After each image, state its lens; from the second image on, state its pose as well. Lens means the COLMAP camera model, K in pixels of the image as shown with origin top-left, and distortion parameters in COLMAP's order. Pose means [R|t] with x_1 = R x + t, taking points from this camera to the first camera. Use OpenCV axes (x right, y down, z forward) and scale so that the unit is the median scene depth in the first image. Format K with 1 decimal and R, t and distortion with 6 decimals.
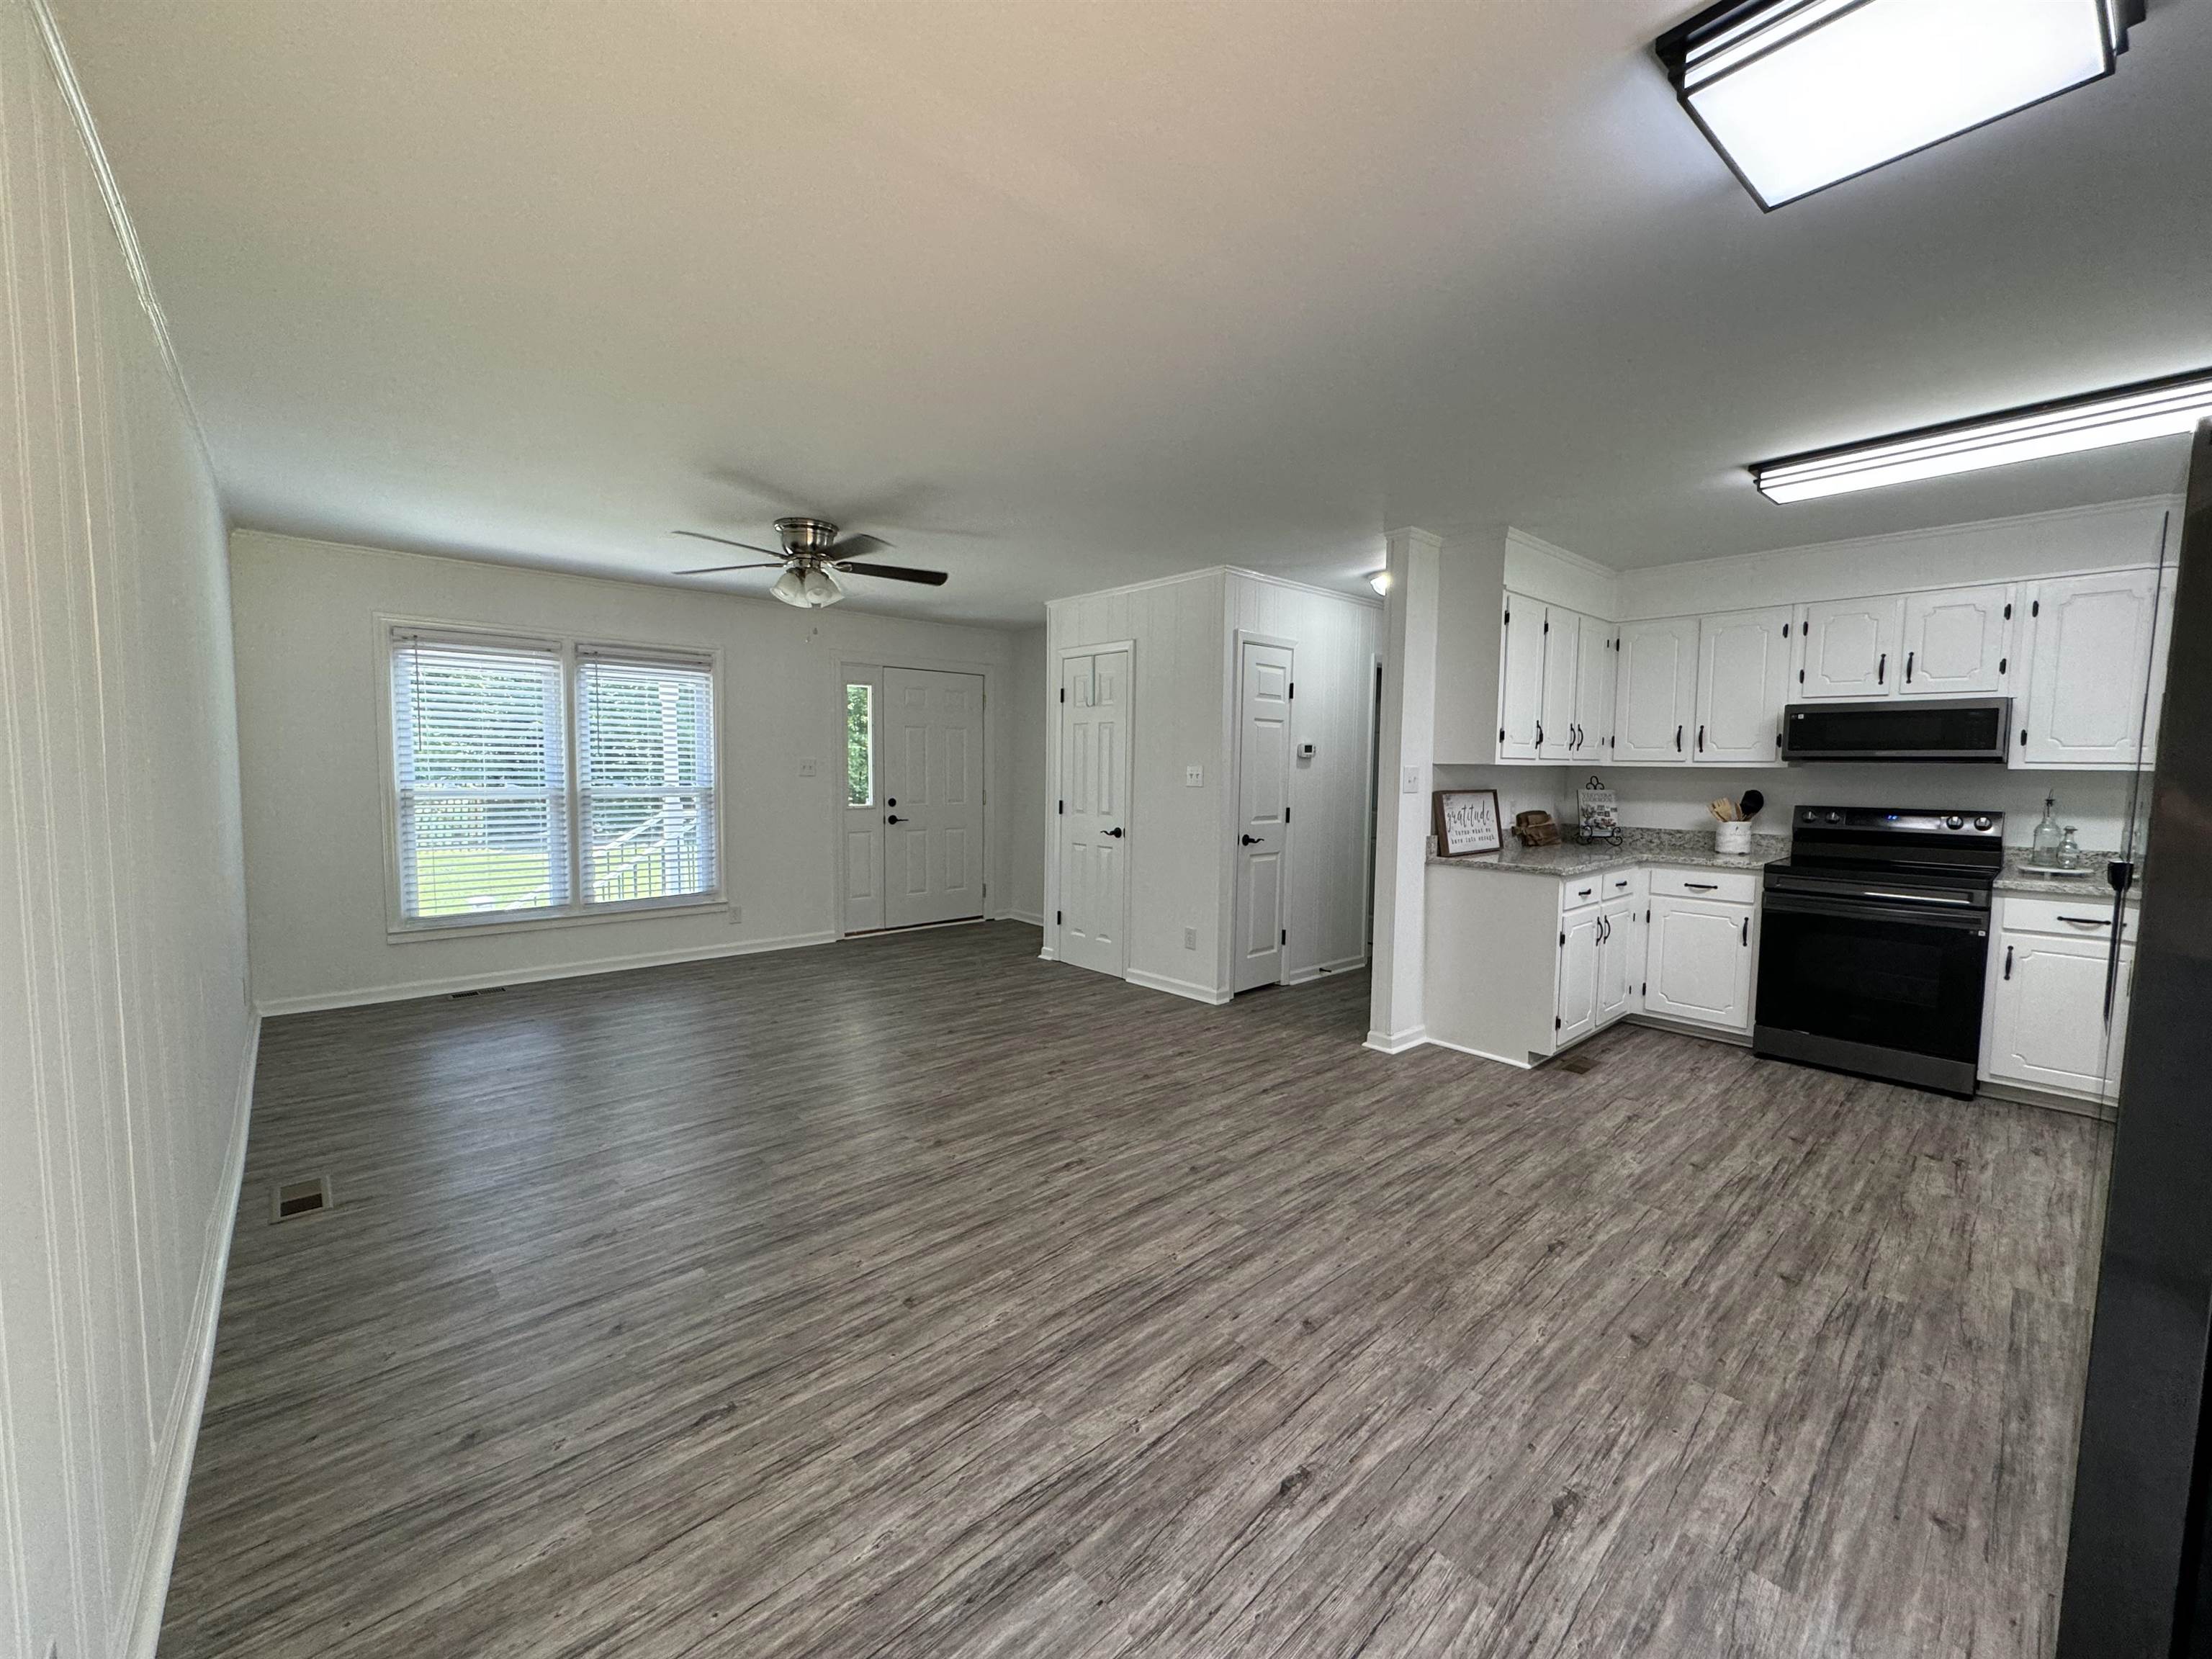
lens RADIAL K [[882.8, 0, 1106.0], [0, 882.8, 829.5], [0, 0, 1]] dist [-0.002019, -0.000224]
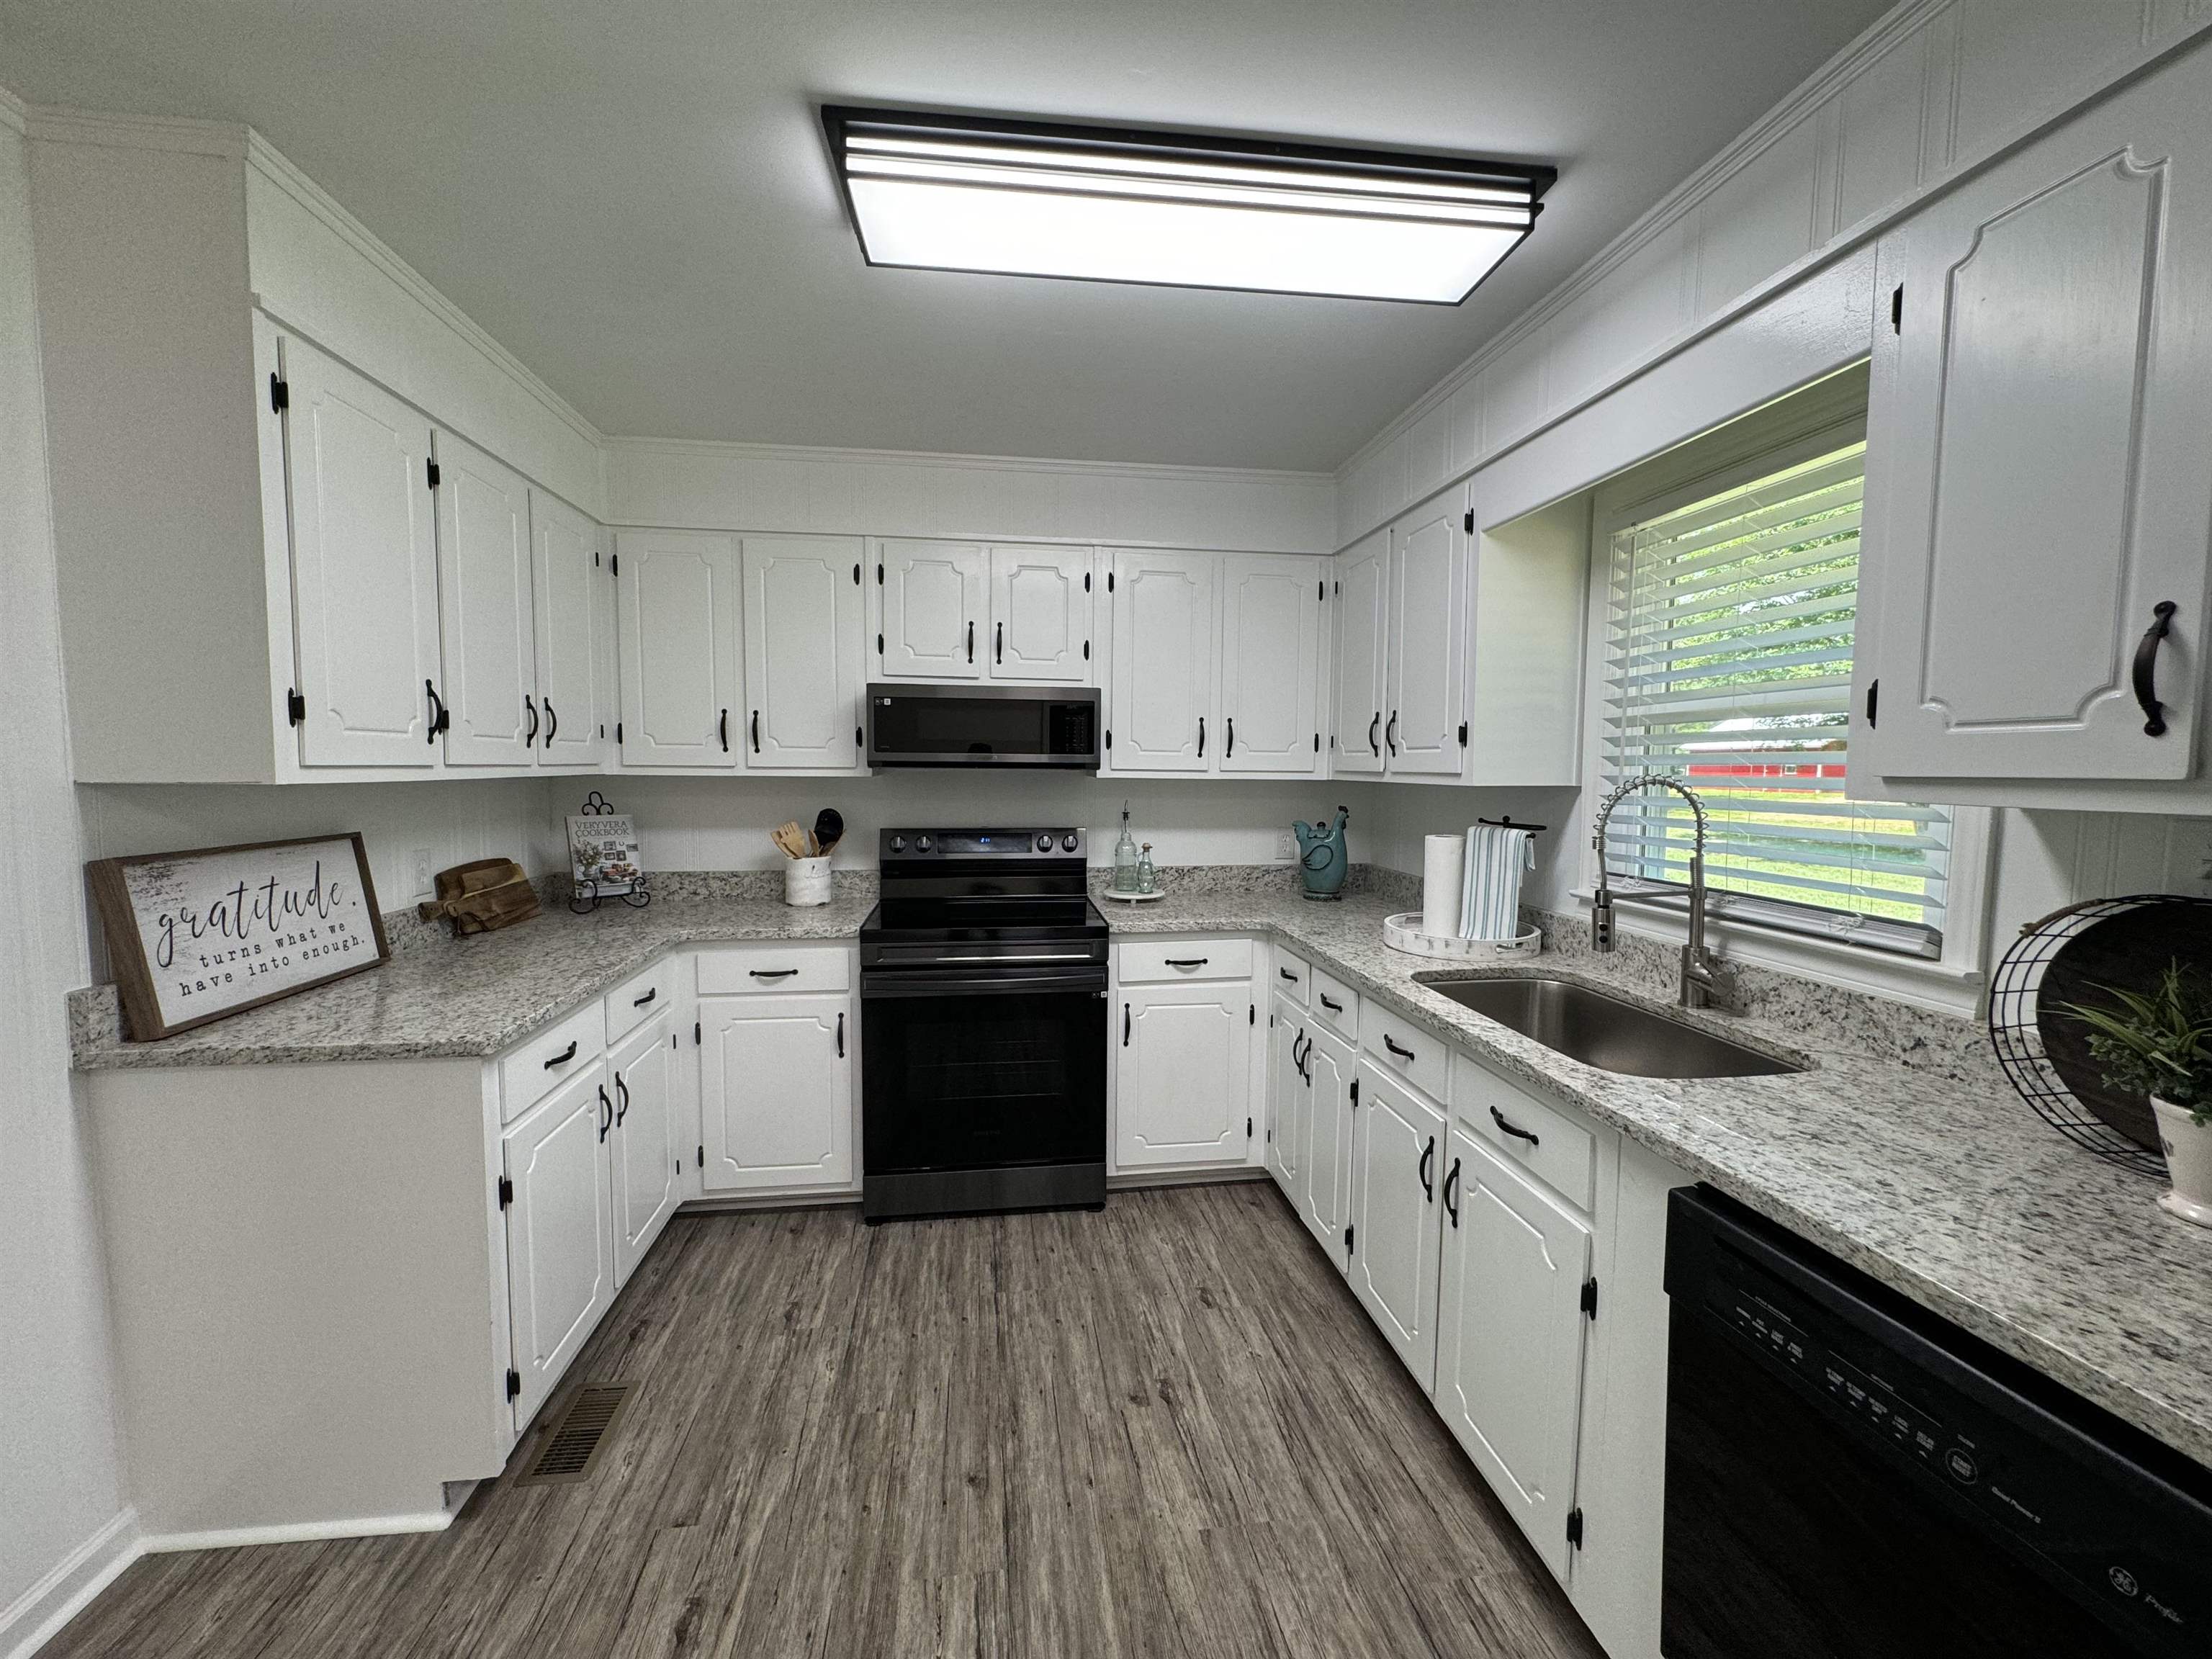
lens RADIAL K [[882.8, 0, 1106.0], [0, 882.8, 829.5], [0, 0, 1]] dist [-0.002019, -0.000224]
pose [[0.558702, -0.063949, 0.826899, 0.319410], [0.057952, 0.997596, 0.037994, -0.046942], [-0.827341, 0.026693, 0.561065, 0.487734]]
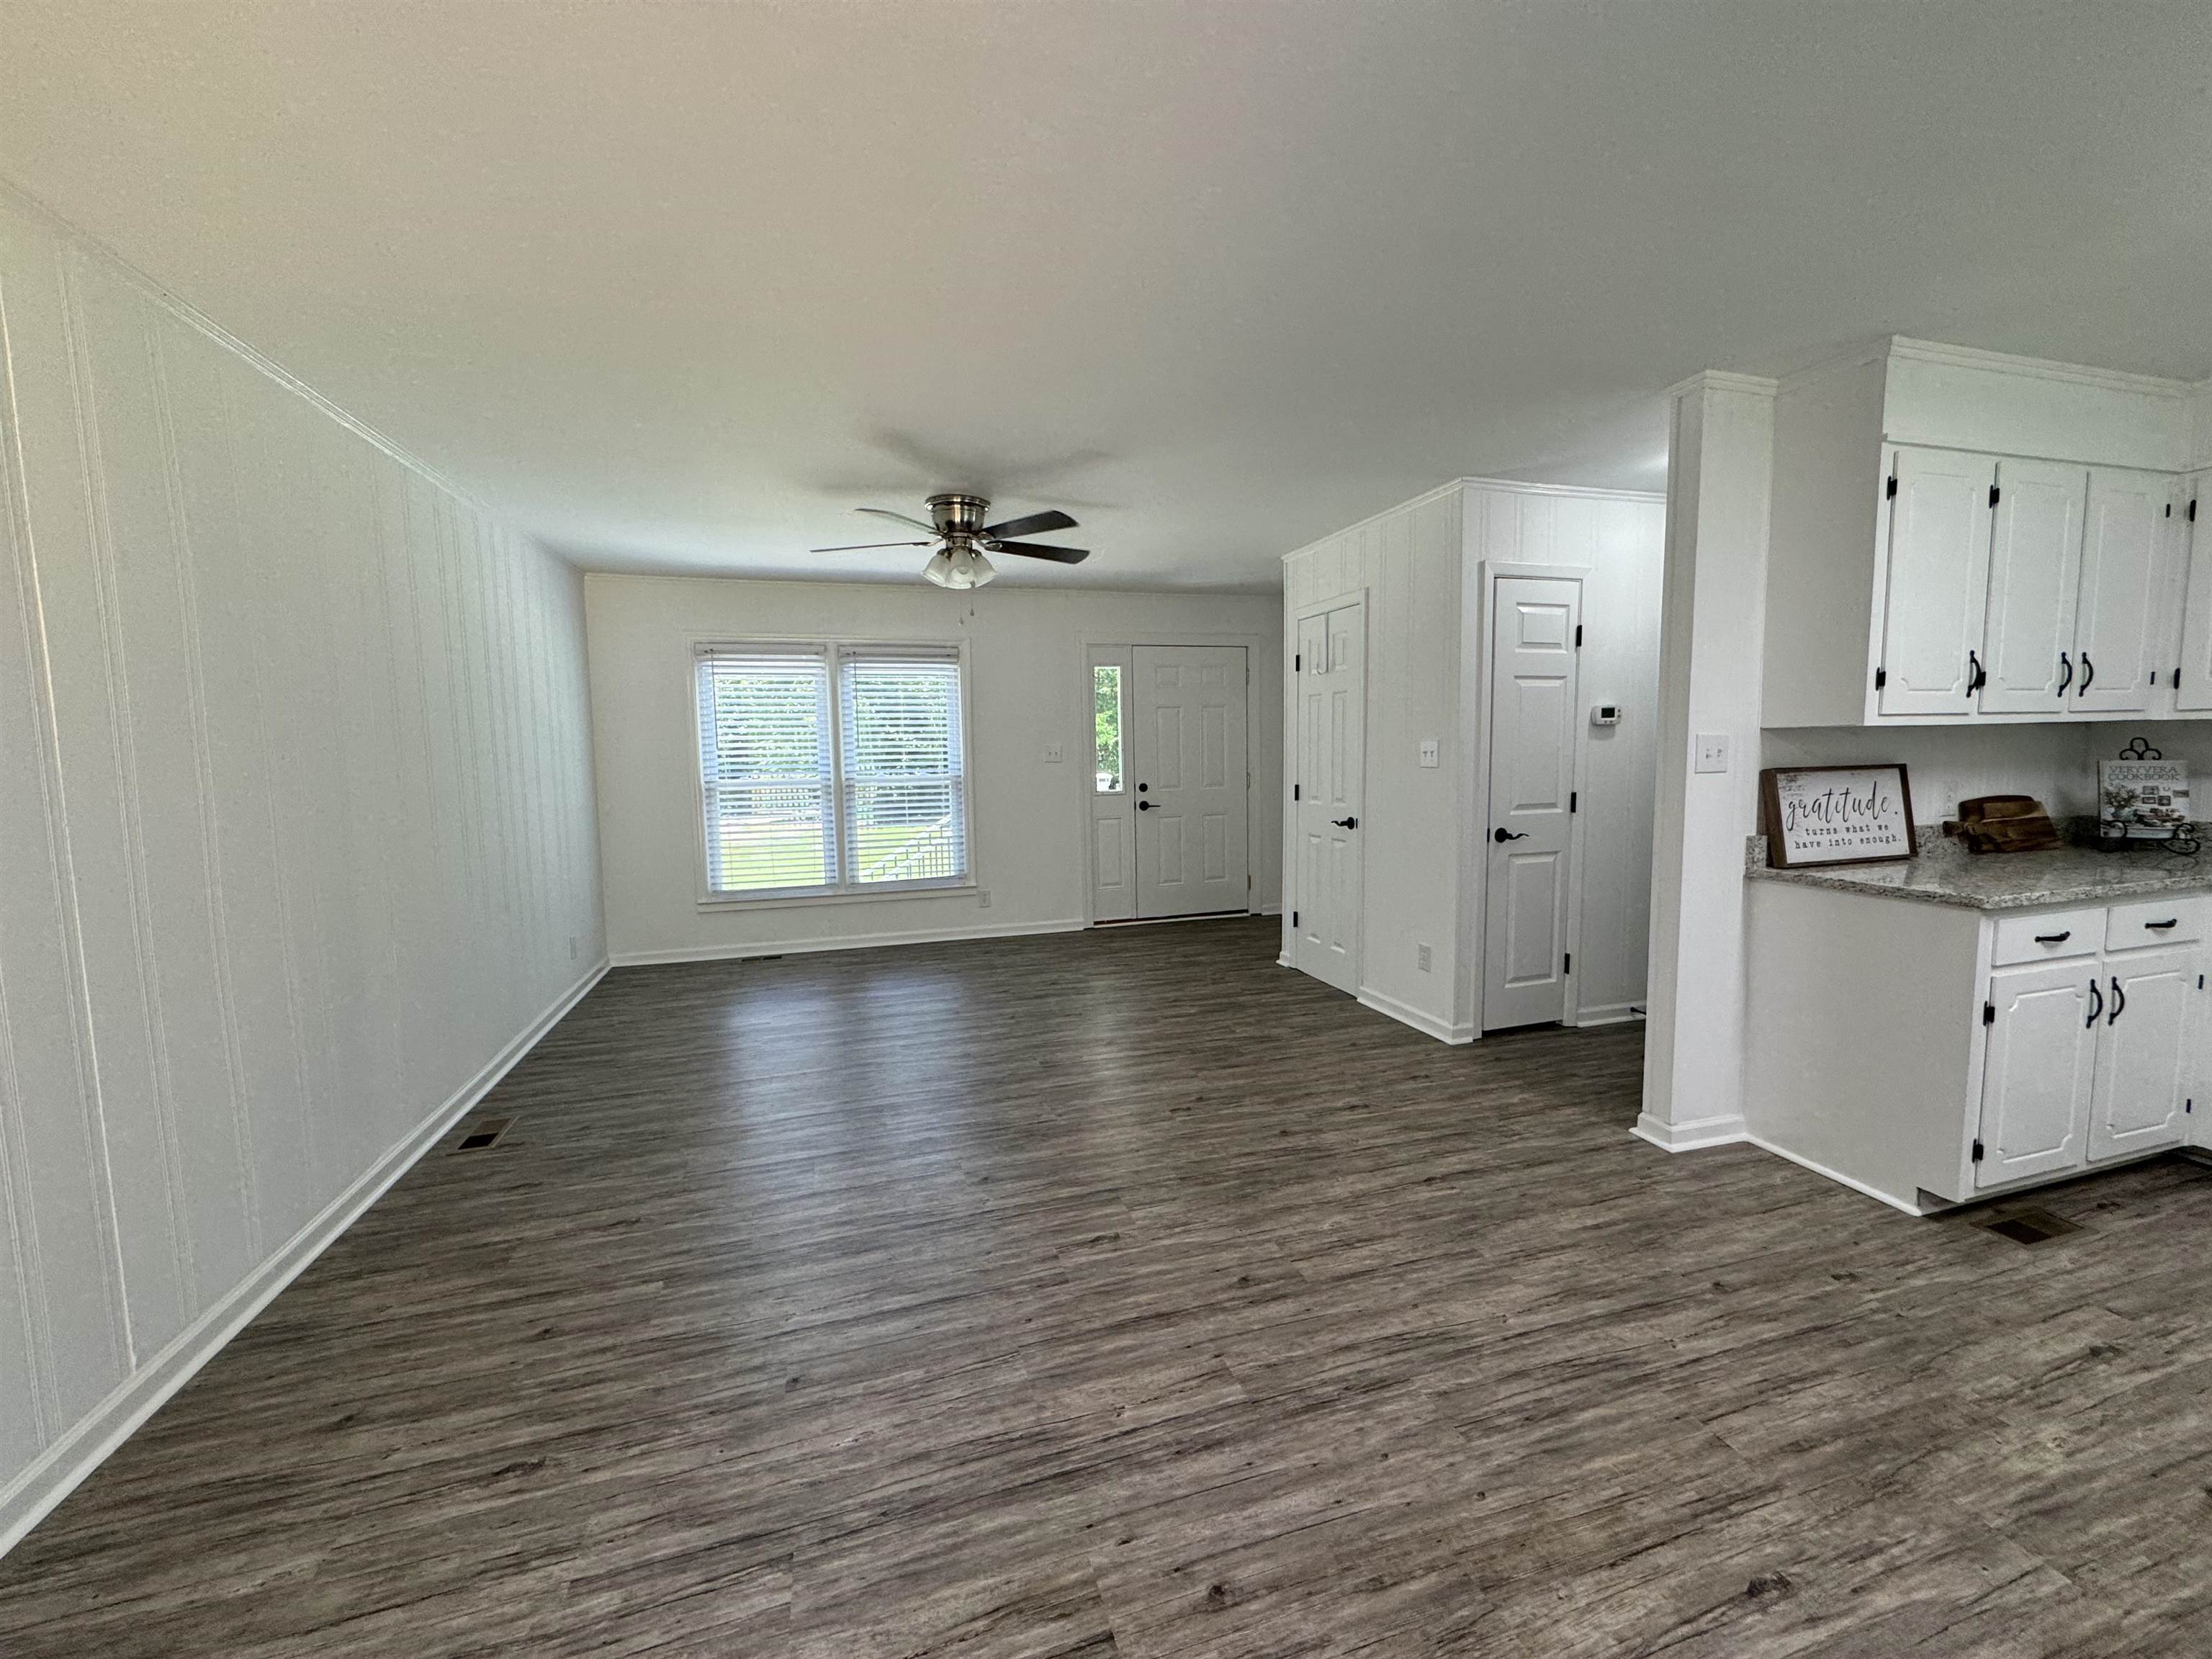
lens RADIAL K [[881.2, 0, 1108.9], [0, 881.2, 829.5], [0, 0, 1]] dist [-0.003656, 0.000786]
pose [[0.903133, 0.012688, -0.429173, 0.218871], [-0.002863, 0.999719, 0.023532, -0.012403], [0.429351, -0.020024, 0.902916, 0.195670]]
